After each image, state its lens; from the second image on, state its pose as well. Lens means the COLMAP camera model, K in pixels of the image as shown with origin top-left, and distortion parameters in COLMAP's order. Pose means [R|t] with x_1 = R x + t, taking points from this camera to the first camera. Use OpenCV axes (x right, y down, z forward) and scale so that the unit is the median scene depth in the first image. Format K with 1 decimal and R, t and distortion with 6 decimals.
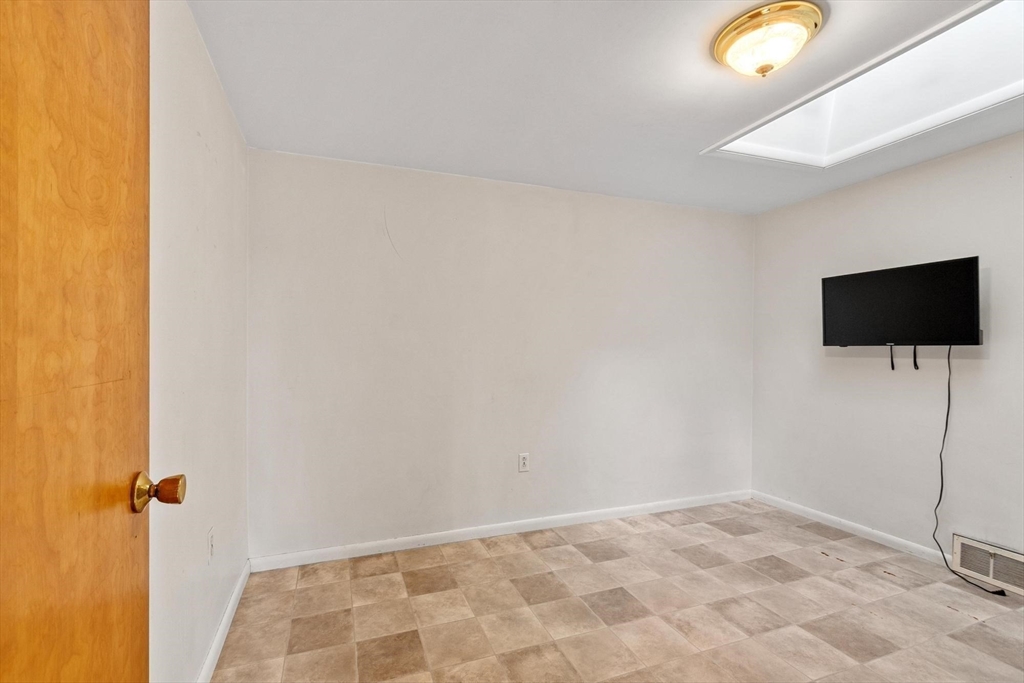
lens RADIAL K [[446.4, 0, 508.0], [0, 446.4, 347.3], [0, 0, 1]] dist [0.004498, -0.000739]
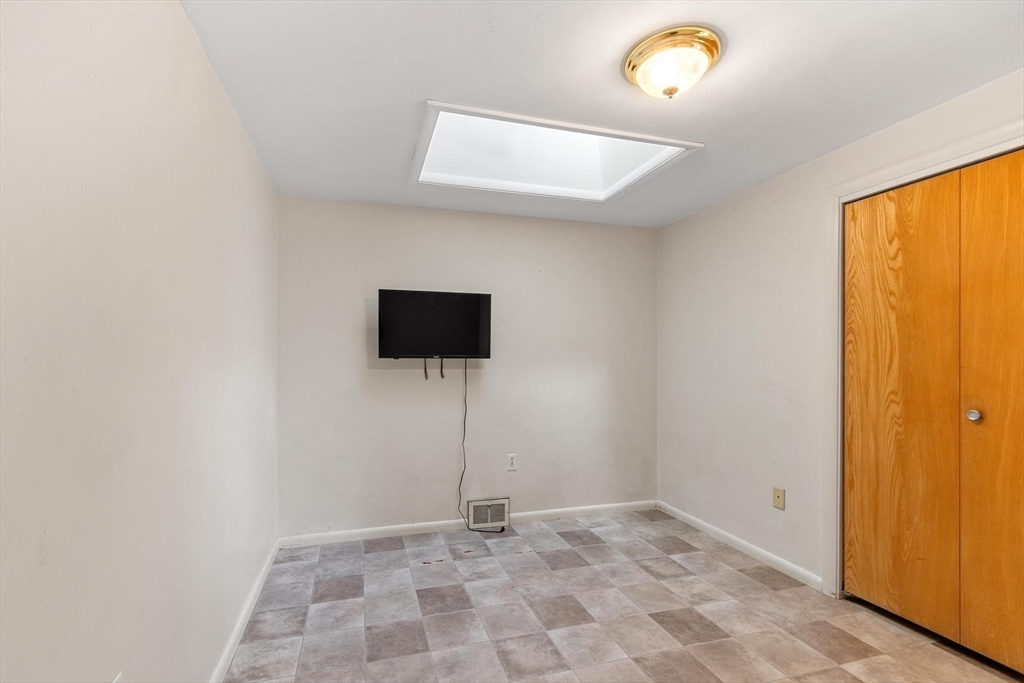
lens RADIAL K [[446.4, 0, 483.3], [0, 446.4, 350.6], [0, 0, 1]] dist [0.004498, -0.000739]
pose [[0.091833, 0.025668, 0.995444, -0.316775], [-0.008982, 0.999648, -0.024948, 0.004714], [-0.995734, -0.006650, 0.092031, 0.822368]]
